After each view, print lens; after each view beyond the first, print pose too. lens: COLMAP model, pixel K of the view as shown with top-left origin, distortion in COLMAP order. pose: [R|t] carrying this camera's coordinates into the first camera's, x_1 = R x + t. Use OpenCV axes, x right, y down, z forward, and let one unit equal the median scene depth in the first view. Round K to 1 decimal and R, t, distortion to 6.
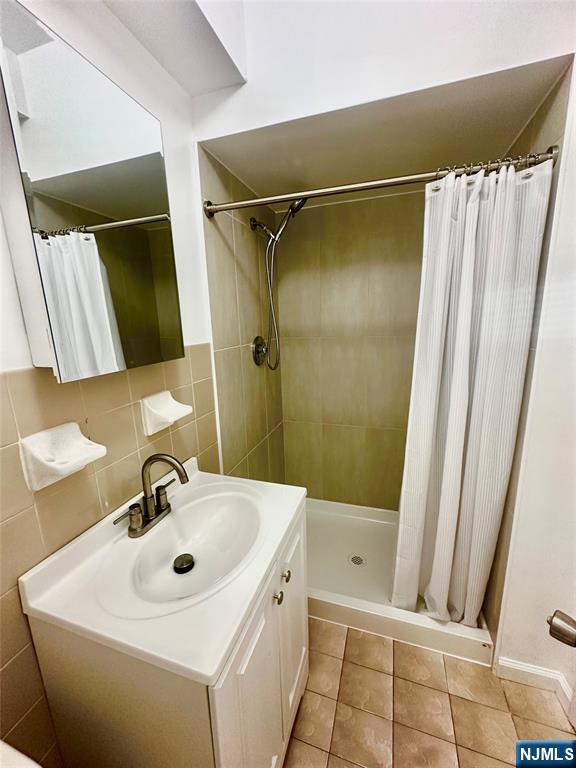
lens RADIAL K [[306.5, 0, 288.0], [0, 306.5, 384.0], [0, 0, 1]] dist [-0.000635, 0.000099]
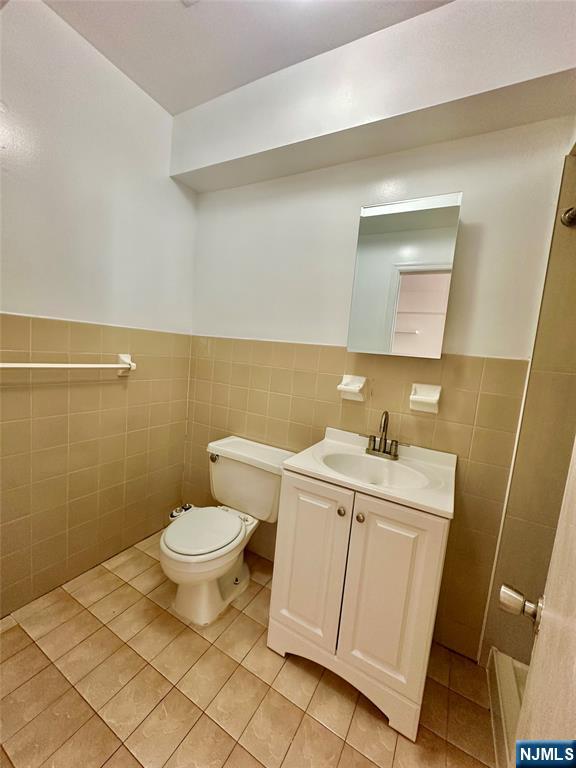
lens RADIAL K [[306.5, 0, 288.0], [0, 306.5, 384.0], [0, 0, 1]] dist [-0.000635, 0.000099]
pose [[-0.195682, 0.117351, -0.973621, 0.955822], [-0.286265, 0.942738, 0.171163, -0.022298], [0.937956, 0.312207, -0.150883, 0.573325]]
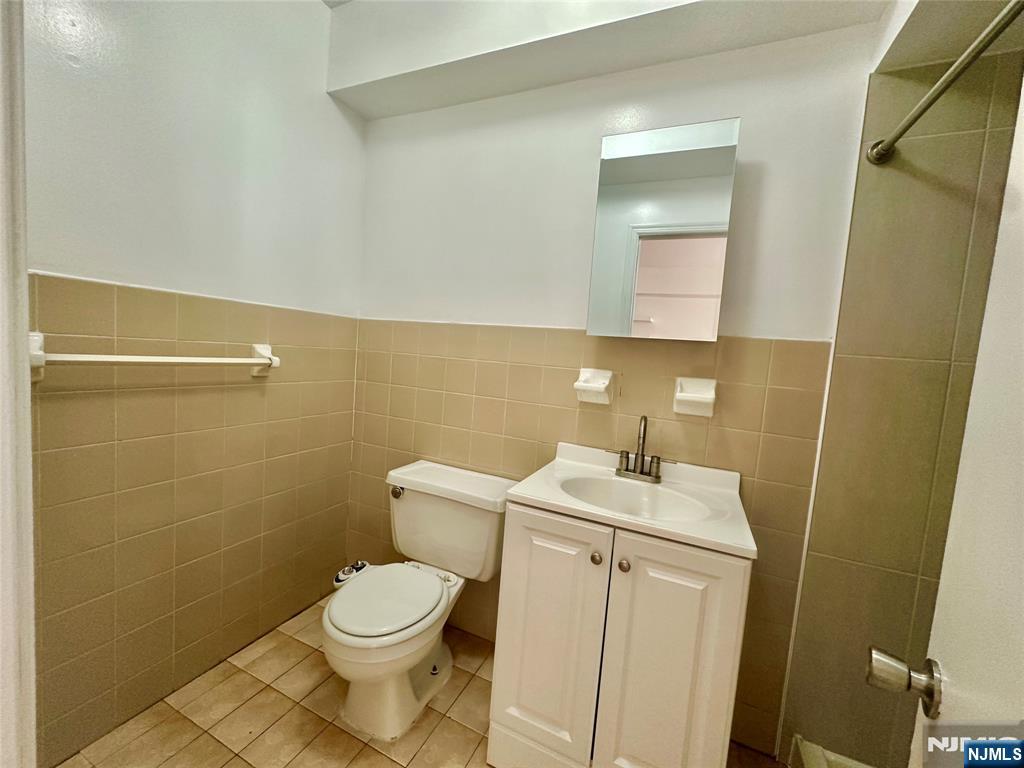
lens RADIAL K [[408.6, 0, 512.0], [0, 408.6, 384.0], [0, 0, 1]] dist [-0.000635, 0.000099]
pose [[-0.110477, 0.096279, -0.989204, 0.901566], [-0.279710, 0.952056, 0.123902, 0.052172], [0.953707, 0.290378, -0.078250, 0.489238]]
